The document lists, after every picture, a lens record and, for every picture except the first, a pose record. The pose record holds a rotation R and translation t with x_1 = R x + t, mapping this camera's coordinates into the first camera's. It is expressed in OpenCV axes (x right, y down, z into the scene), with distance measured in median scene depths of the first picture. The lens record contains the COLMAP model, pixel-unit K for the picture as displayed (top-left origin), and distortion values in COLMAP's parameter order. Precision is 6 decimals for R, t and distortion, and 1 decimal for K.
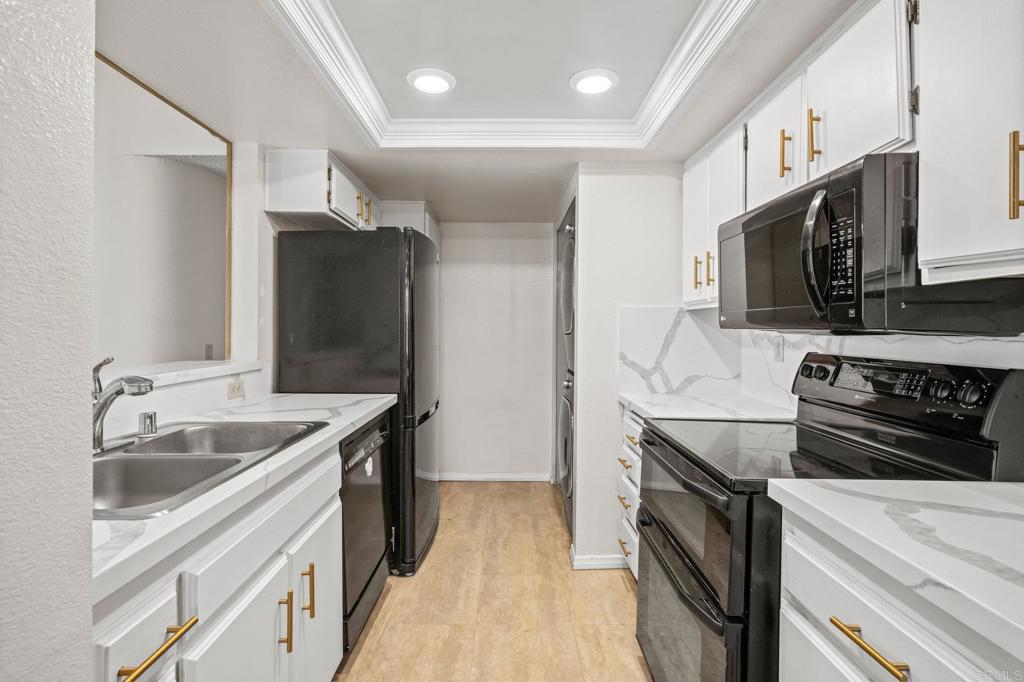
lens RADIAL K [[480.3, 0, 510.9], [0, 480.3, 332.2], [0, 0, 1]] dist [0.003170, 0.000228]
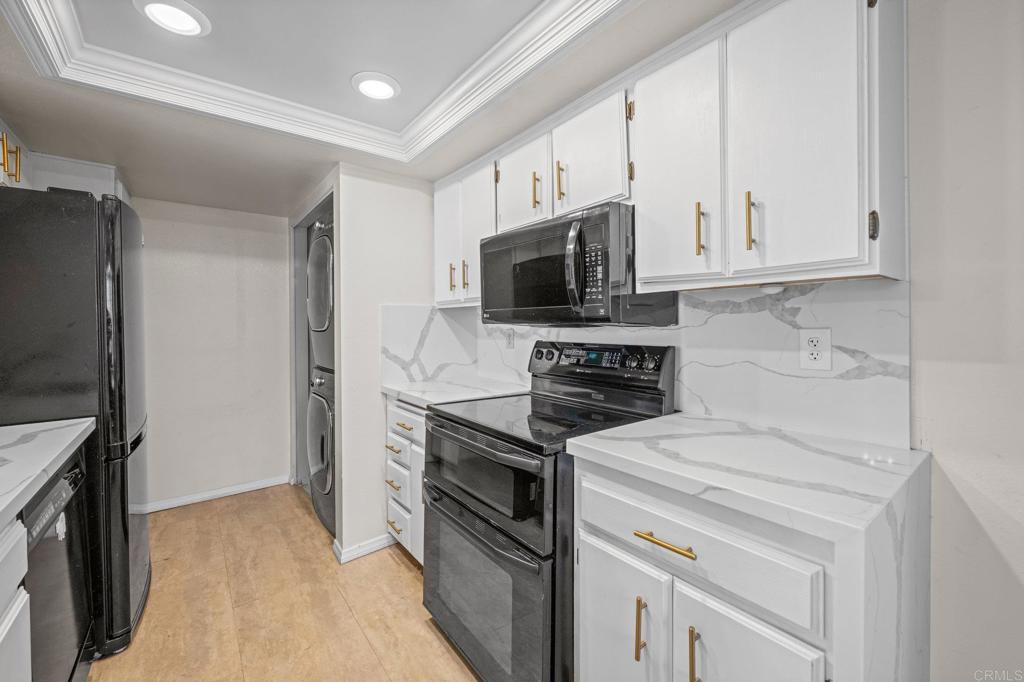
lens RADIAL K [[410.4, 0, 511.8], [0, 410.4, 326.8], [0, 0, 1]] dist [-0.001083, -0.000212]
pose [[0.787468, -0.015247, 0.616167, -0.135122], [0.016672, 0.999855, 0.003435, -0.002109], [-0.616130, 0.007567, 0.787608, 0.117565]]
